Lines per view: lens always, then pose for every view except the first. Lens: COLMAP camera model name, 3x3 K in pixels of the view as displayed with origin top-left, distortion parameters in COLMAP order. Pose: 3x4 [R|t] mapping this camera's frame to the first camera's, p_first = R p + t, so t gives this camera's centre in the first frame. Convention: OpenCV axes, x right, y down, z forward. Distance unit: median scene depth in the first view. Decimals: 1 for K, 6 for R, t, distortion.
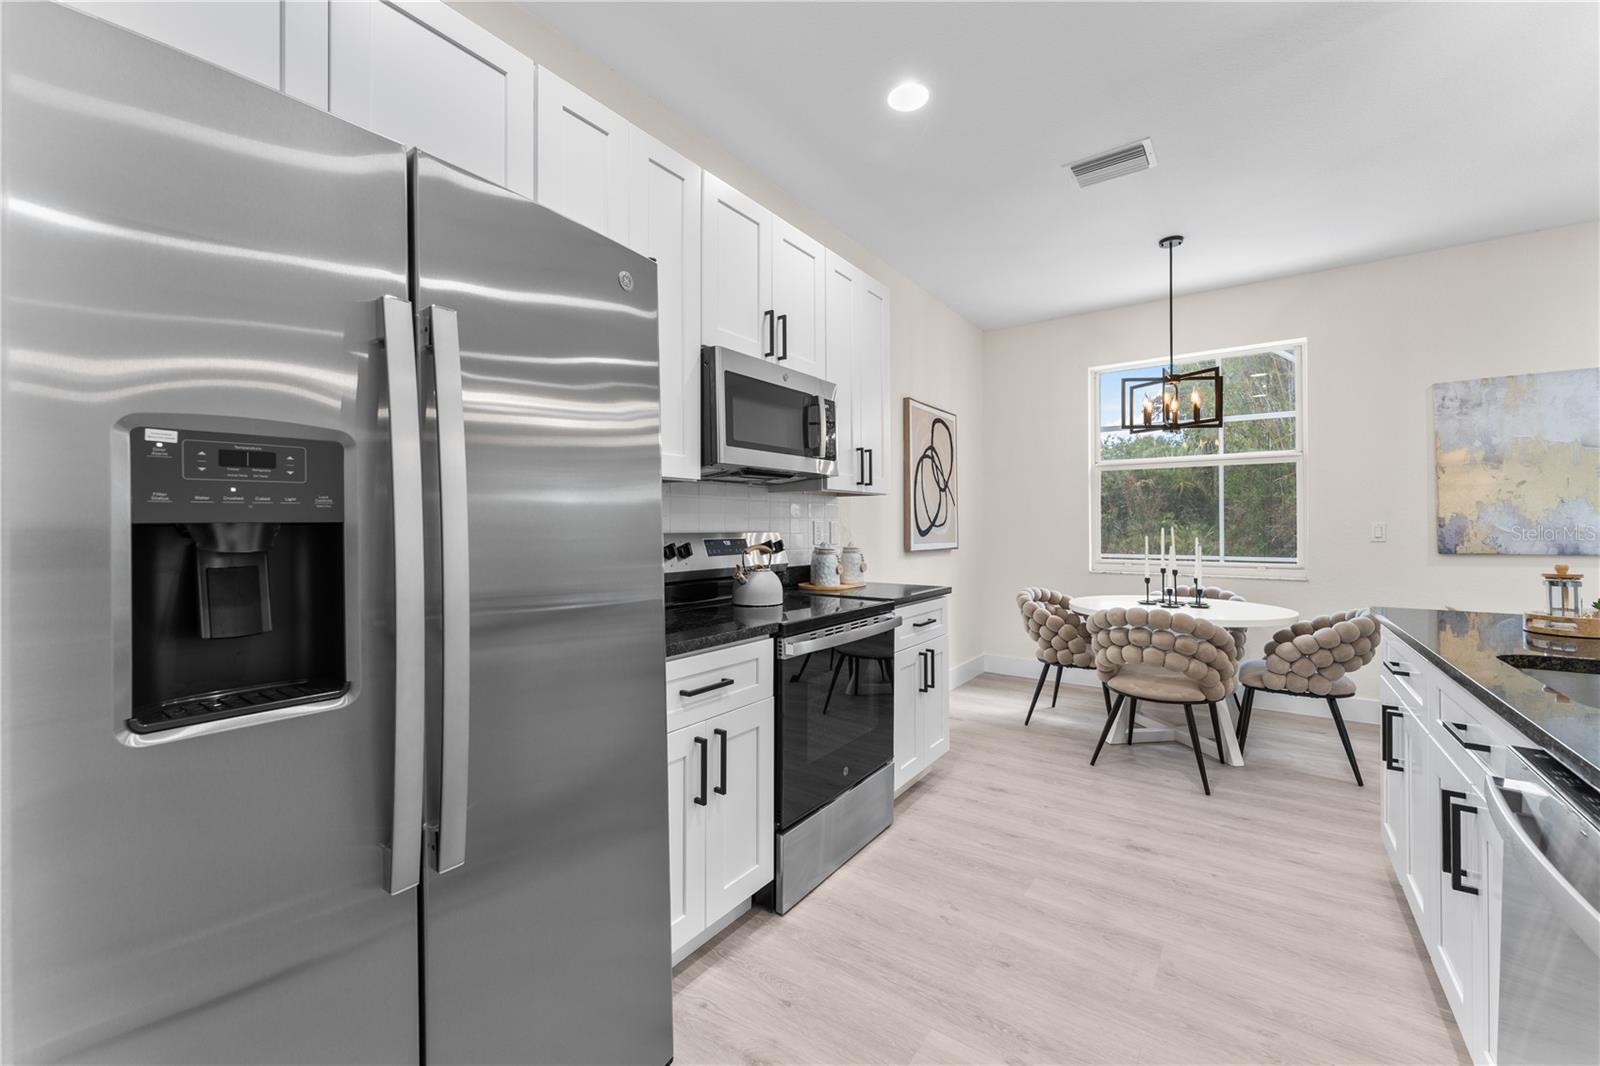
lens RADIAL K [[637.8, 0, 802.2], [0, 637.8, 519.7], [0, 0, 1]] dist [-0.000504, -0.000226]
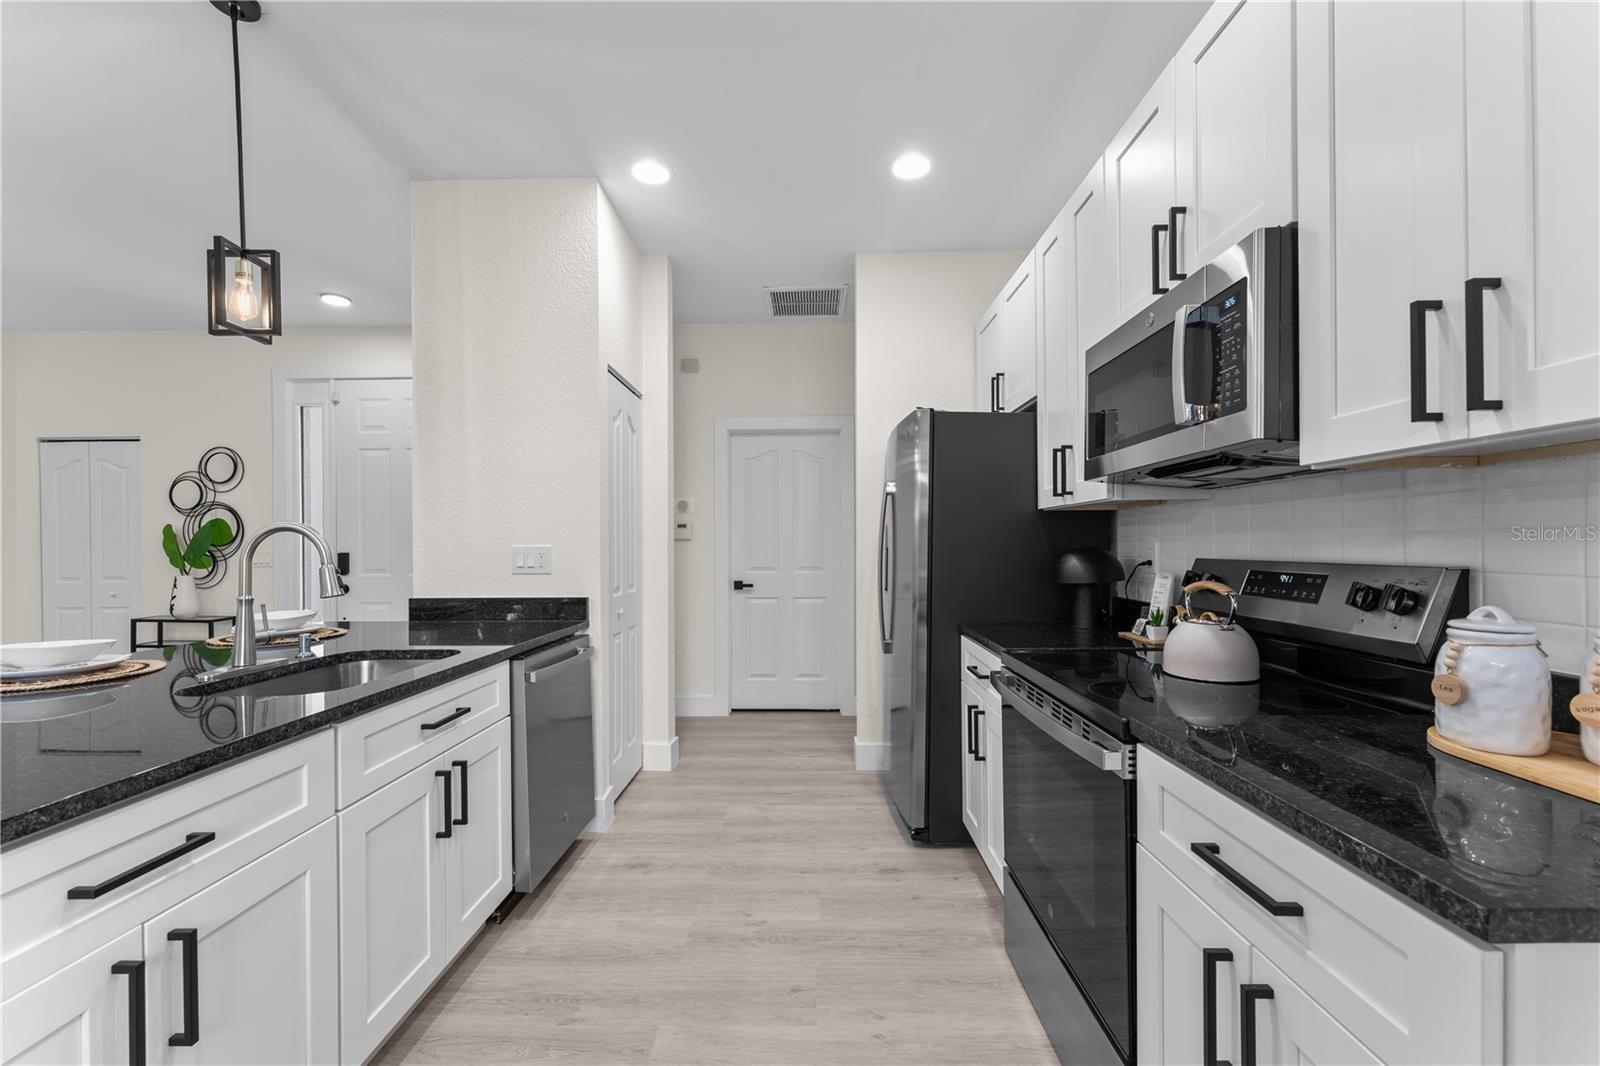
lens RADIAL K [[641.8, 0, 803.7], [0, 641.8, 541.1], [0, 0, 1]] dist [0.002661, 0.000059]
pose [[-0.823625, 0.005448, -0.567108, 0.419511], [0.014383, 0.999833, -0.011284, 0.001099], [0.566952, -0.017450, -0.823566, 0.885443]]
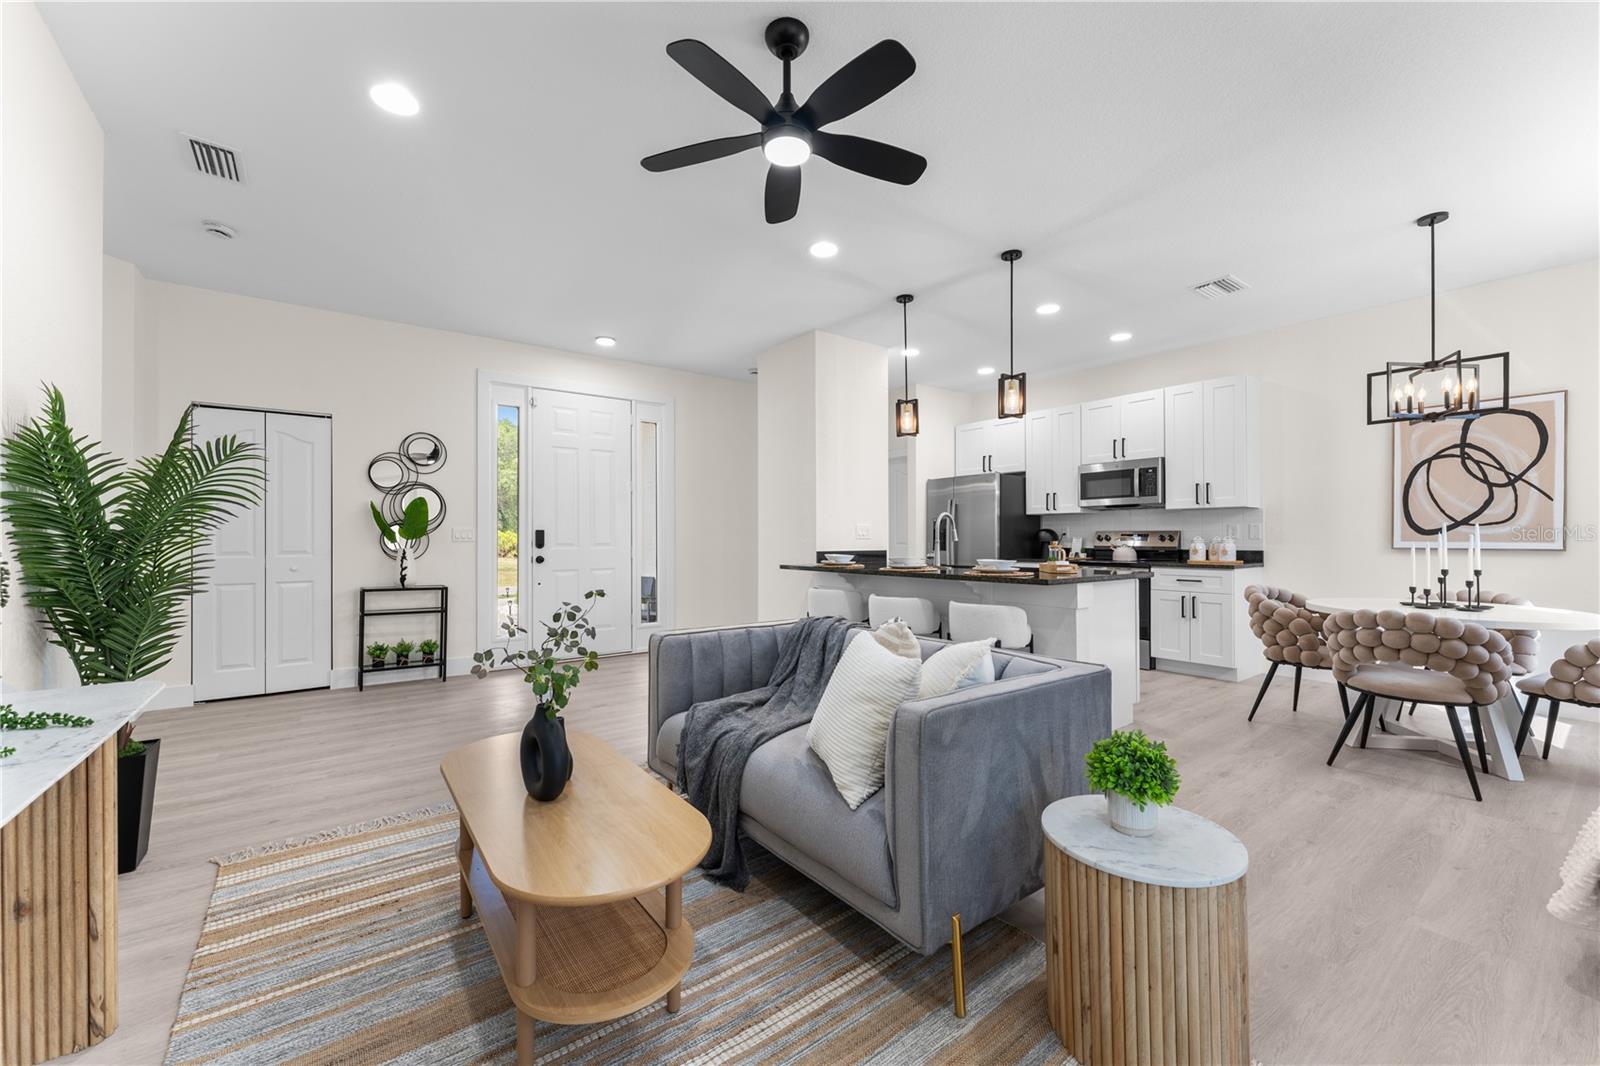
lens RADIAL K [[636.4, 0, 805.8], [0, 636.4, 537.9], [0, 0, 1]] dist [0.000634, -0.000262]
pose [[-0.295888, 0.002822, -0.955218, 1.734195], [0.010806, 0.999942, -0.000393, 0.023571], [0.955161, -0.010438, -0.295901, 0.390481]]
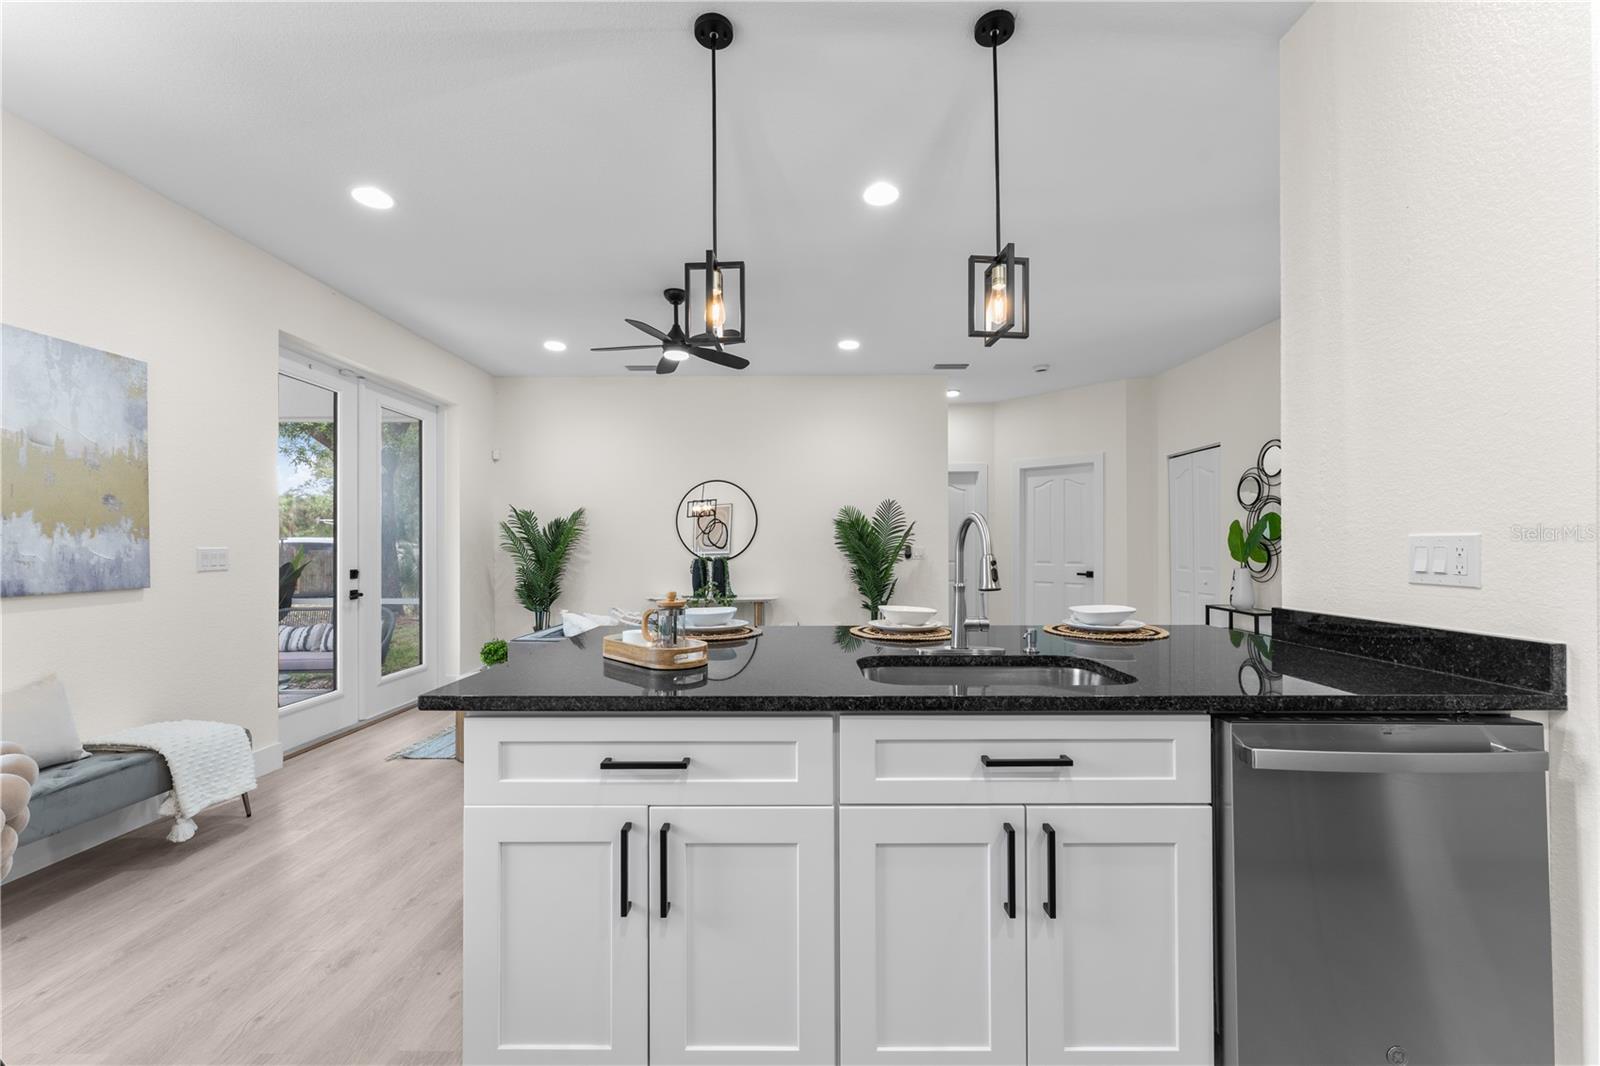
lens RADIAL K [[638.1, 0, 800.4], [0, 638.1, 545.0], [0, 0, 1]] dist [0.000312, 0.000051]
pose [[-0.571795, 0.008653, 0.820351, 0.151725], [-0.001928, 0.999927, -0.011891, 0.006217], [-0.820394, -0.008381, -0.571737, 0.656019]]
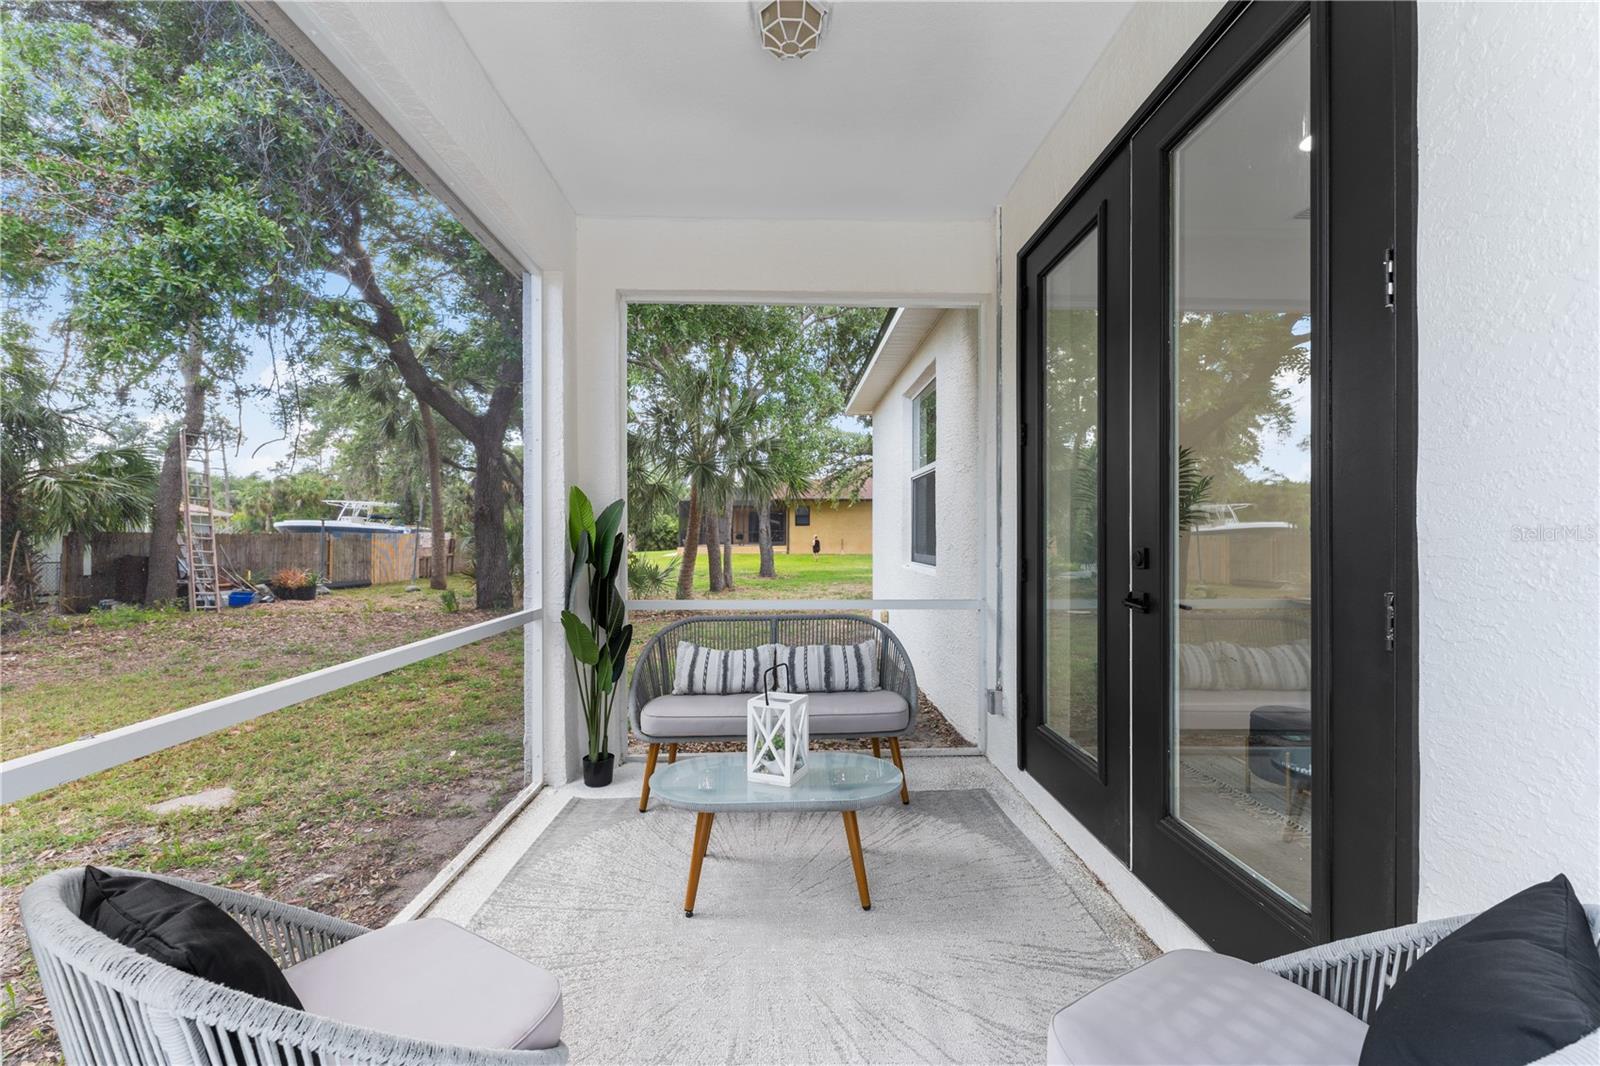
lens RADIAL K [[641.8, 0, 803.7], [0, 641.8, 541.1], [0, 0, 1]] dist [0.002661, 0.000059]
pose [[-0.609317, -0.003156, 0.792920, 1.370199], [-0.004918, 0.999988, 0.000201, 0.037702], [-0.792911, -0.003777, -0.609325, 1.240562]]
